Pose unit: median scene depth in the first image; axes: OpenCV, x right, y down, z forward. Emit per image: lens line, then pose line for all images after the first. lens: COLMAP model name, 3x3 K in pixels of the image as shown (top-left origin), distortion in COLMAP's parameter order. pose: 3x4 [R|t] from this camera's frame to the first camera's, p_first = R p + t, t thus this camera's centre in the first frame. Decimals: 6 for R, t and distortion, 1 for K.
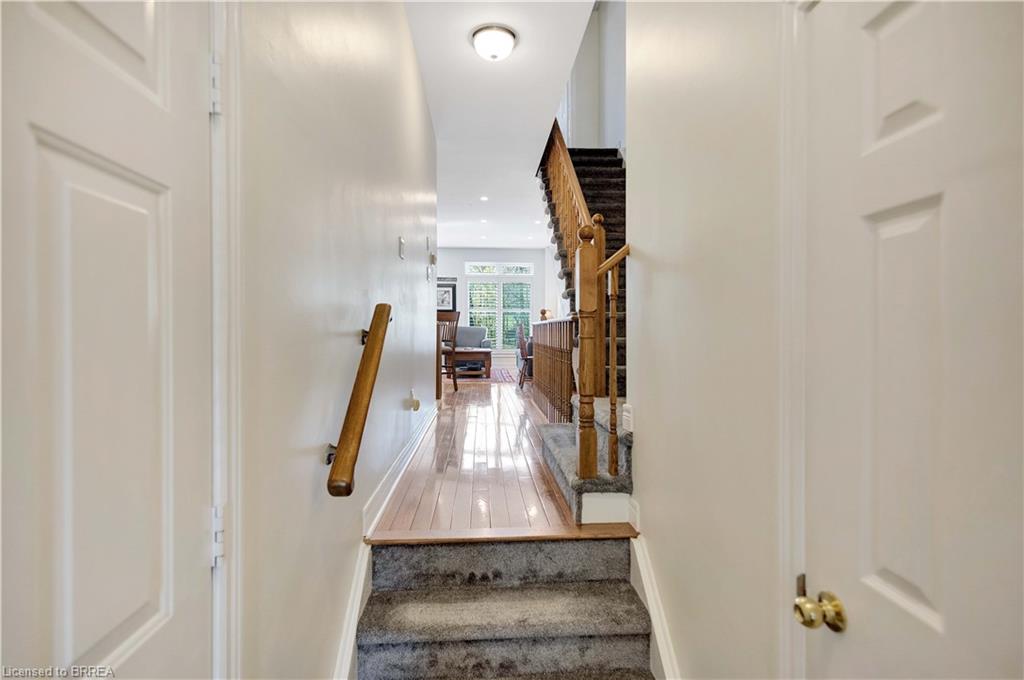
lens RADIAL K [[478.2, 0, 516.7], [0, 478.2, 335.3], [0, 0, 1]] dist [0.005935, 0.001139]
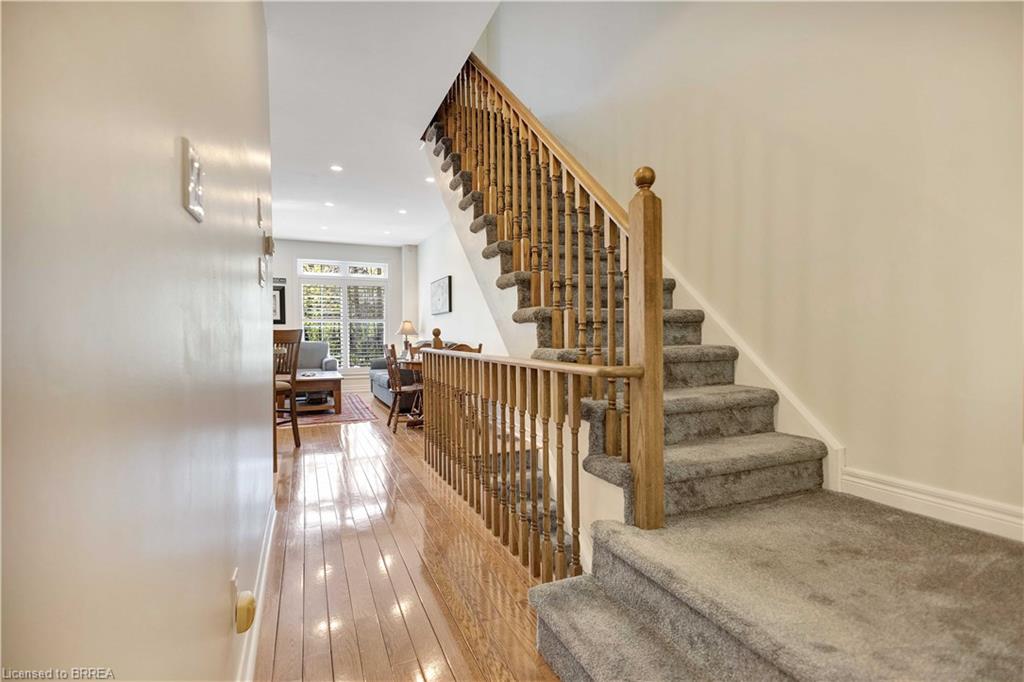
lens RADIAL K [[478.2, 0, 502.0], [0, 478.2, 338.8], [0, 0, 1]] dist [0.005935, 0.001139]
pose [[0.949060, -0.006541, 0.315027, -0.050745], [0.007082, 0.999975, -0.000573, -0.025892], [-0.315016, 0.002775, 0.949082, 0.205870]]
